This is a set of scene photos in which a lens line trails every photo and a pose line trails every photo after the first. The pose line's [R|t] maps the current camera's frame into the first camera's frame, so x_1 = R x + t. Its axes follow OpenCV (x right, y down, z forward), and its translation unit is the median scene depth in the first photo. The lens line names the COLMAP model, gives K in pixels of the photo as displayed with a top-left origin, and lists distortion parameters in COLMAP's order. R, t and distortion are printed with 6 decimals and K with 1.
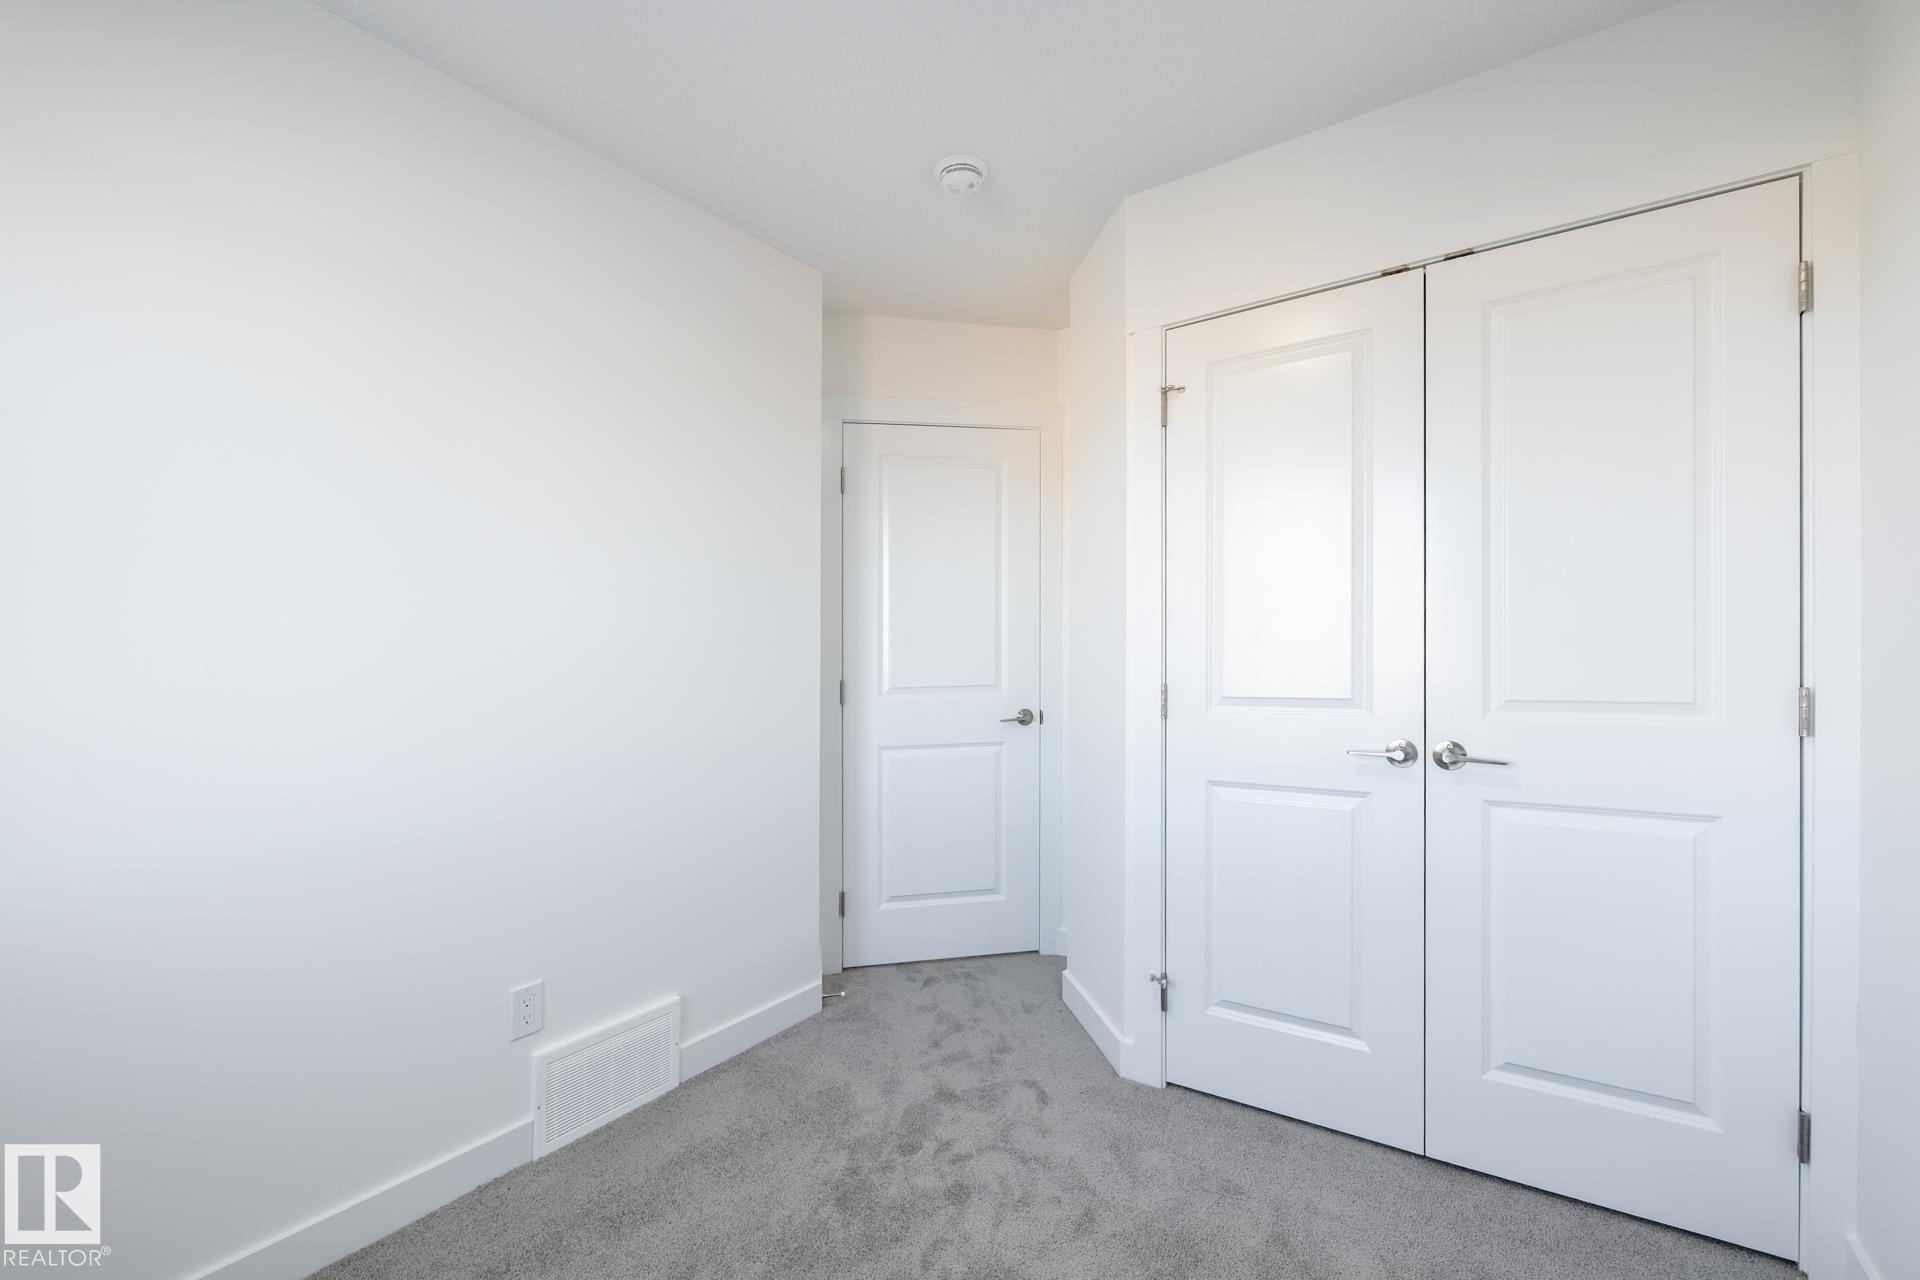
lens RADIAL K [[809.9, 0, 960.0], [0, 809.9, 640.0], [0, 0, 1]] dist [0.000218, -0.000172]
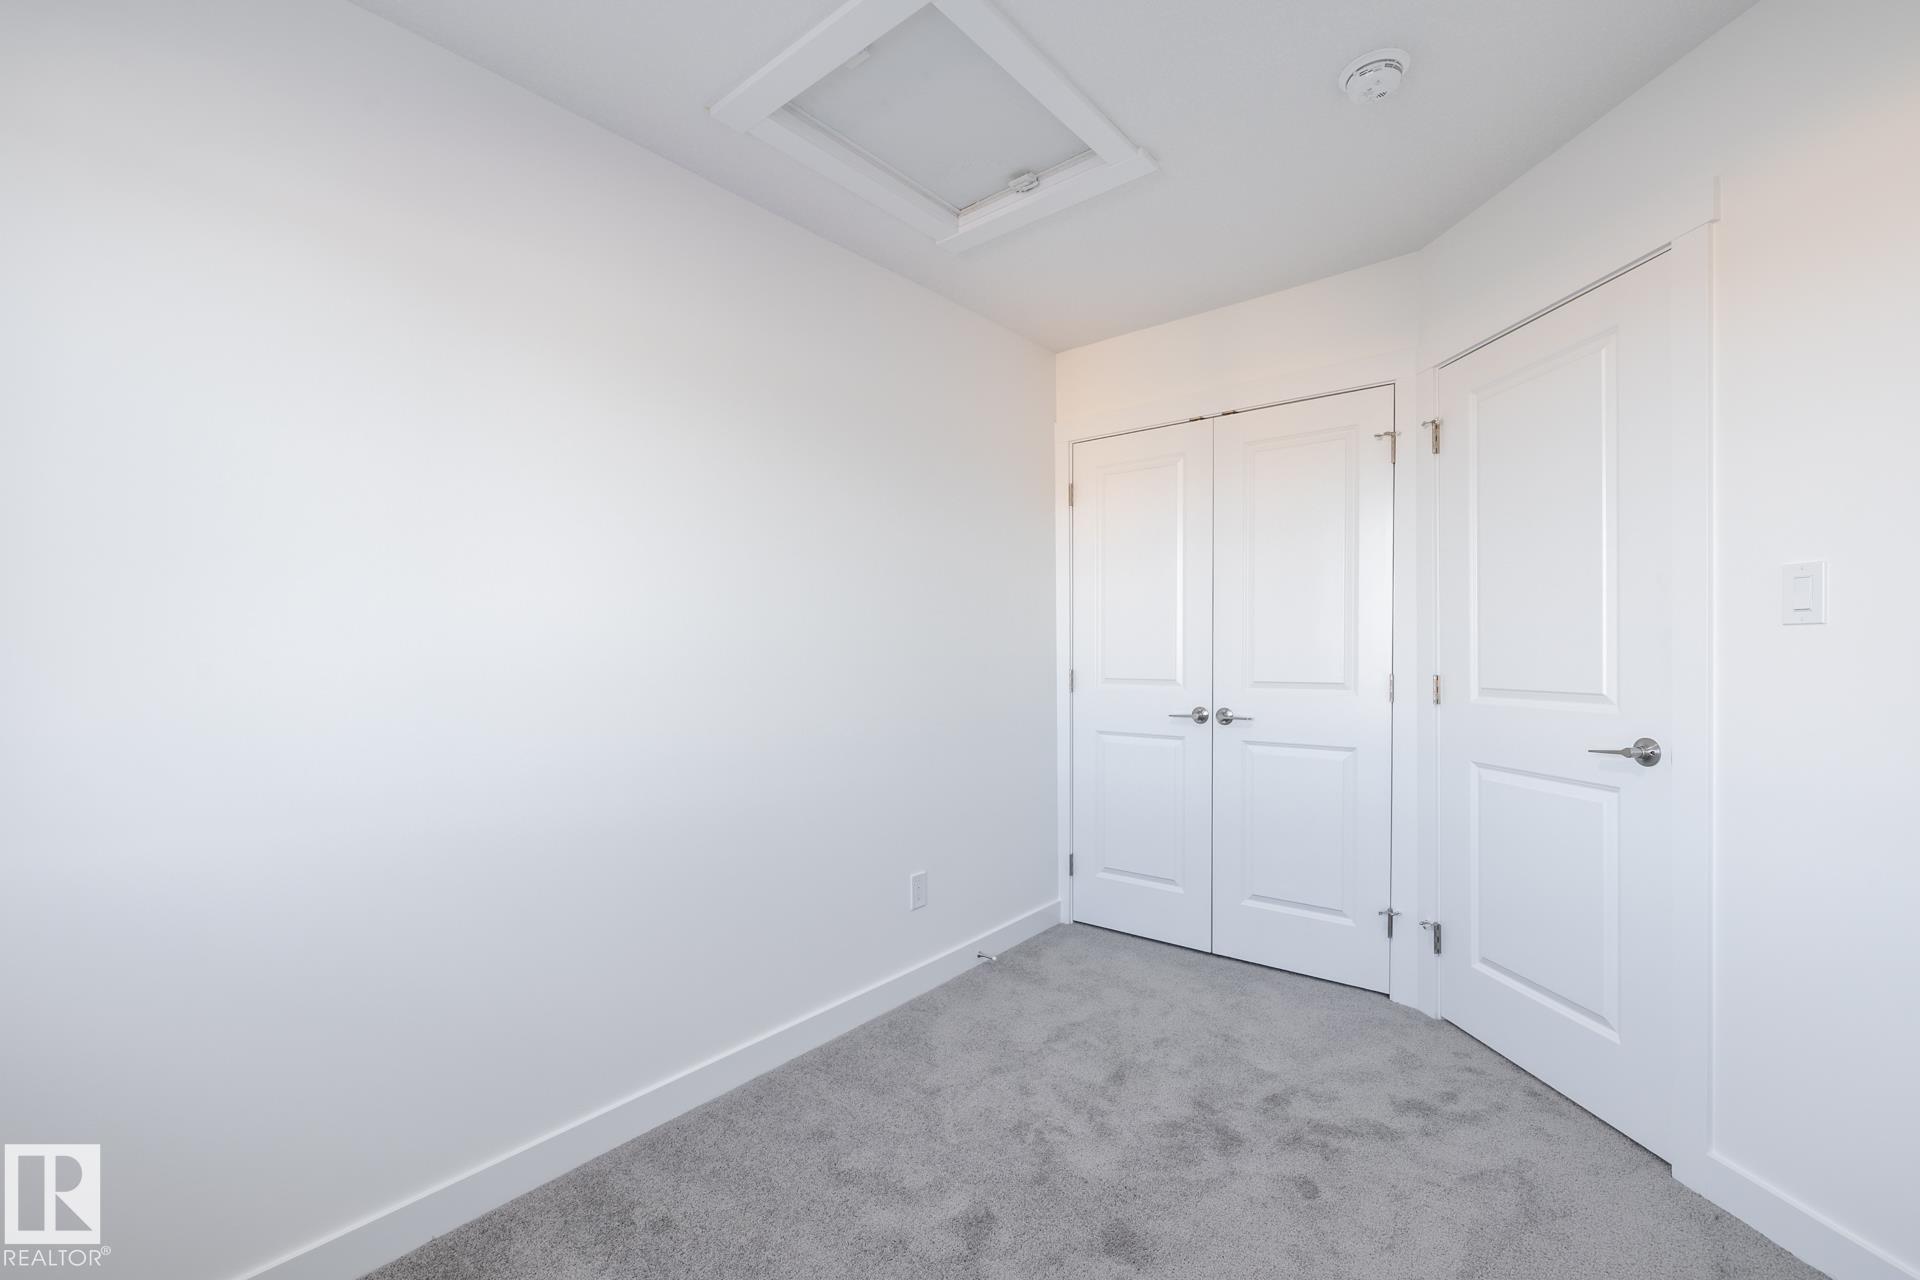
lens RADIAL K [[809.9, 0, 960.0], [0, 809.9, 640.0], [0, 0, 1]] dist [0.000218, -0.000172]
pose [[0.995093, -0.000823, -0.098938, 0.223067], [0.003010, 0.999754, 0.021955, -0.045846], [0.098896, -0.022145, 0.994851, -0.691996]]
